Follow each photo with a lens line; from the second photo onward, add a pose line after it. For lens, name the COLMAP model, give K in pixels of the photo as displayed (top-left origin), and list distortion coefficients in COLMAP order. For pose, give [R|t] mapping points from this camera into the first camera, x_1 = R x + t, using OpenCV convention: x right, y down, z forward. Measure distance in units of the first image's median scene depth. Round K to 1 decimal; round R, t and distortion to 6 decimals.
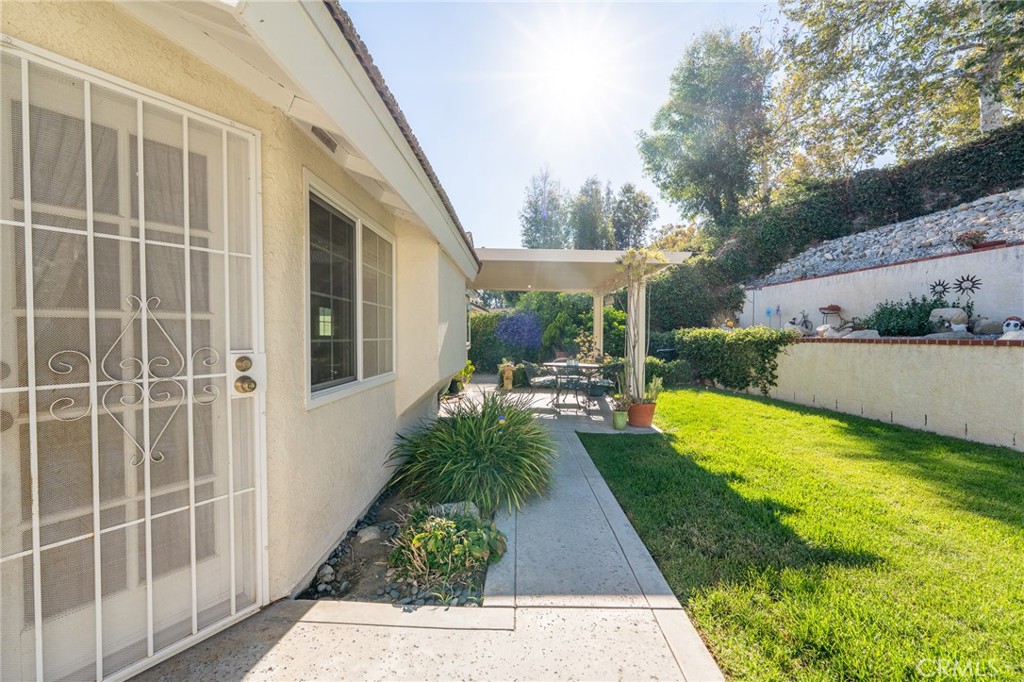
lens RADIAL K [[427.4, 0, 508.6], [0, 427.4, 342.1], [0, 0, 1]] dist [0.003946, -0.000567]
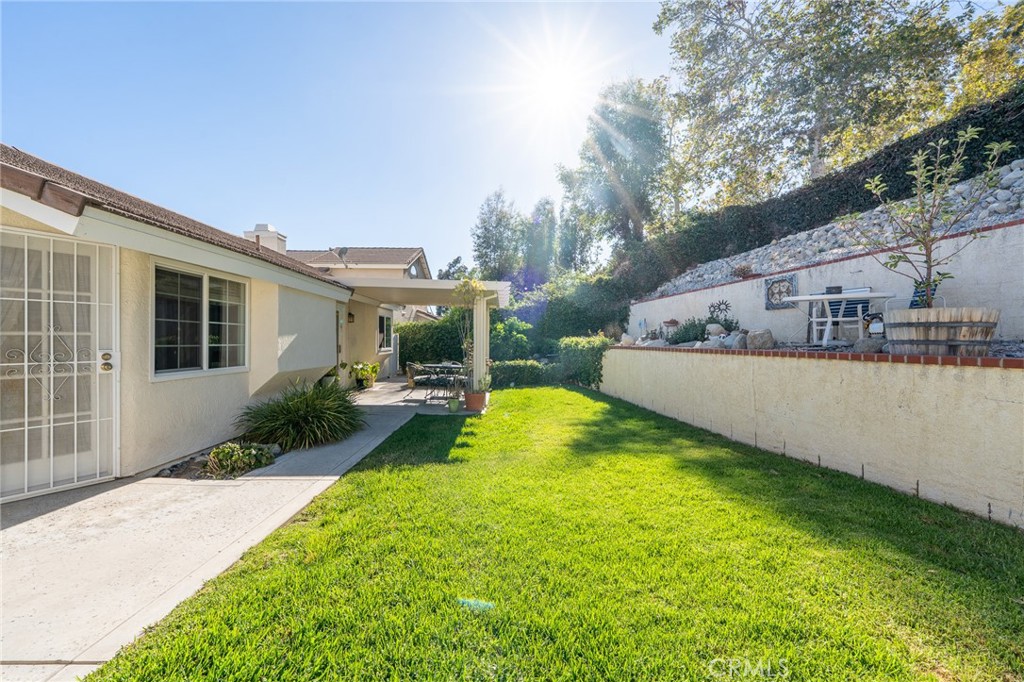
lens RADIAL K [[427.4, 0, 517.5], [0, 427.4, 340.7], [0, 0, 1]] dist [0.003946, -0.000567]
pose [[0.999502, 0.004865, 0.031181, 0.354242], [-0.004295, 0.999823, -0.018290, 0.000844], [-0.031265, 0.018147, 0.999346, -0.308106]]
